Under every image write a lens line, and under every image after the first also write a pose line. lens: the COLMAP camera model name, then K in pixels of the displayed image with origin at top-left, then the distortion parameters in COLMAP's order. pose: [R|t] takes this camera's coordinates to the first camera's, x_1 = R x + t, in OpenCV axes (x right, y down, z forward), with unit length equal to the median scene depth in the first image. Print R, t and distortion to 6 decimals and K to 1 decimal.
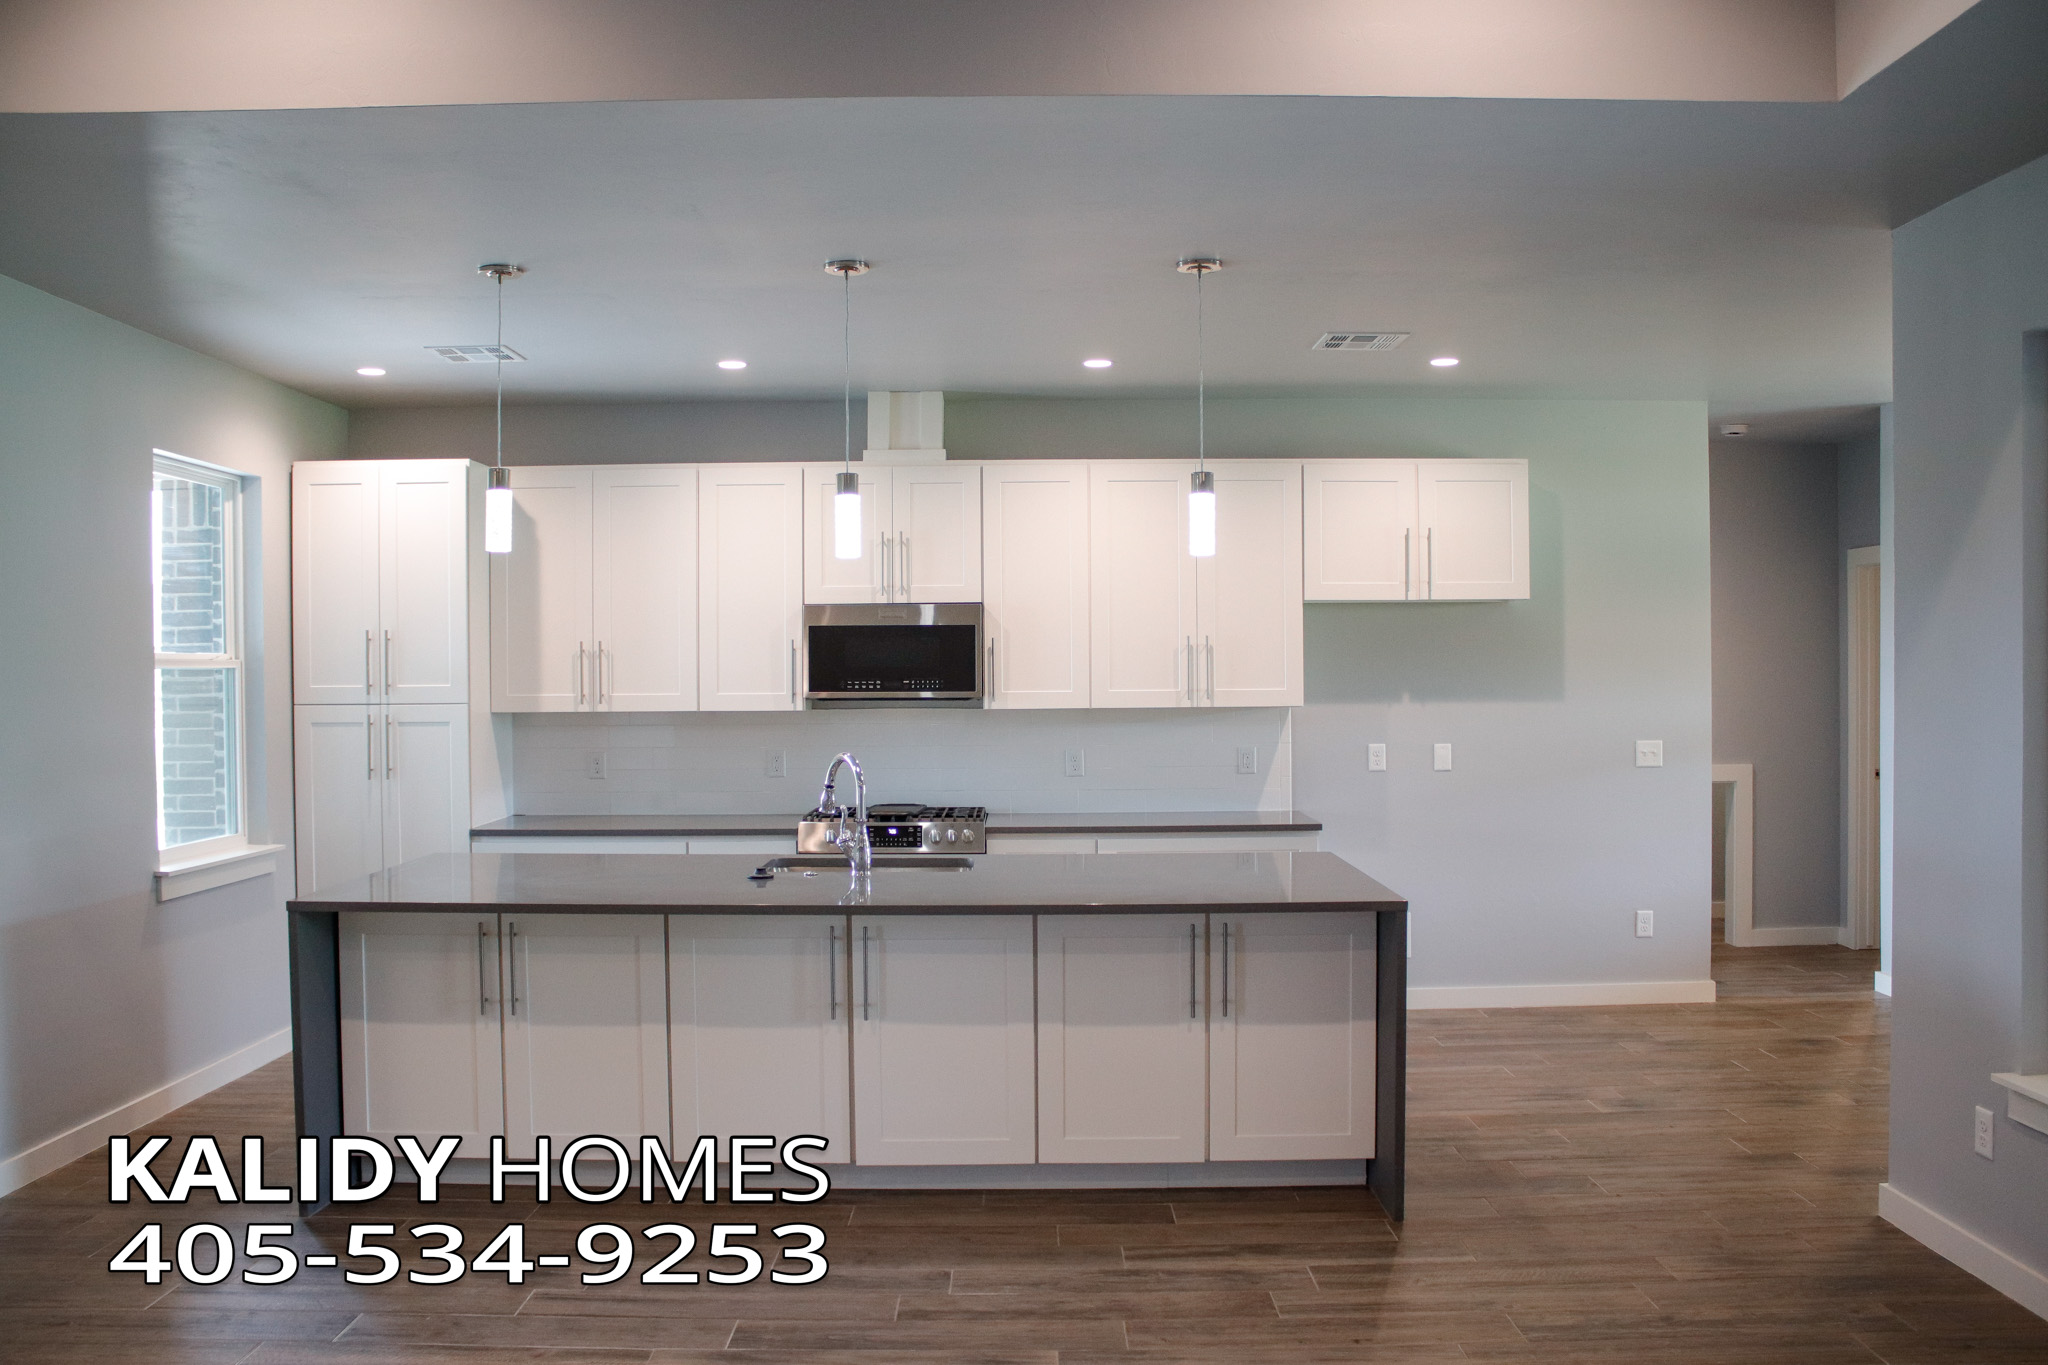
lens RADIAL K [[1711.0, 0, 1024.0], [0, 1711.0, 682.5], [0, 0, 1]] dist [-0.159341, 0.137814]
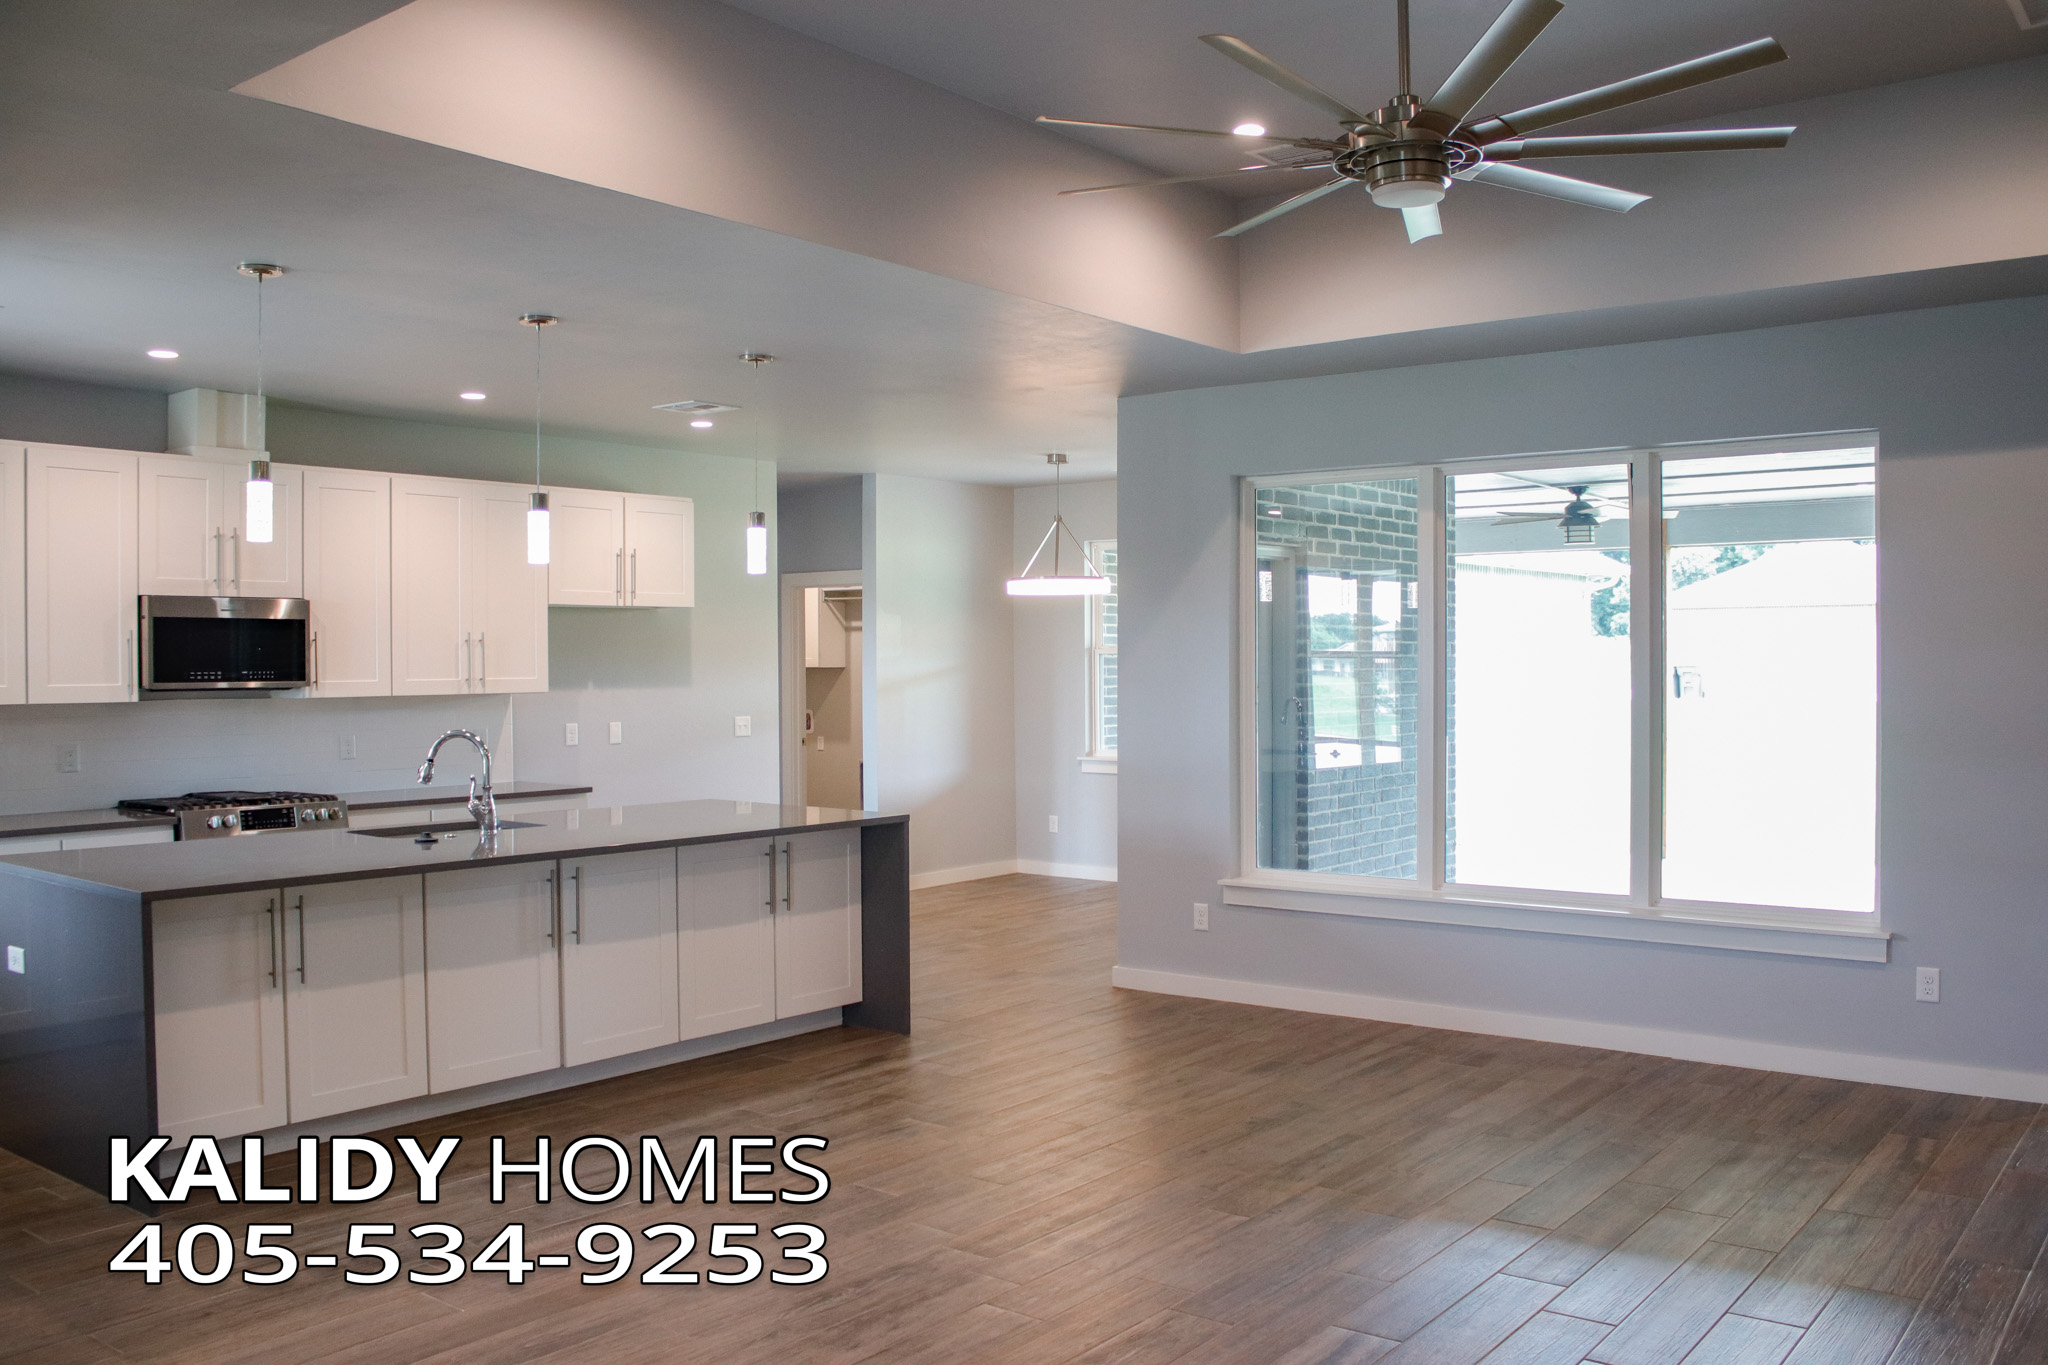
lens RADIAL K [[1711.0, 0, 1024.0], [0, 1711.0, 682.5], [0, 0, 1]] dist [-0.159341, 0.137814]
pose [[0.616892, -0.006293, 0.787022, -0.576307], [0.007670, 0.999969, 0.001984, 0.007458], [-0.787010, 0.004812, 0.616921, 0.000367]]
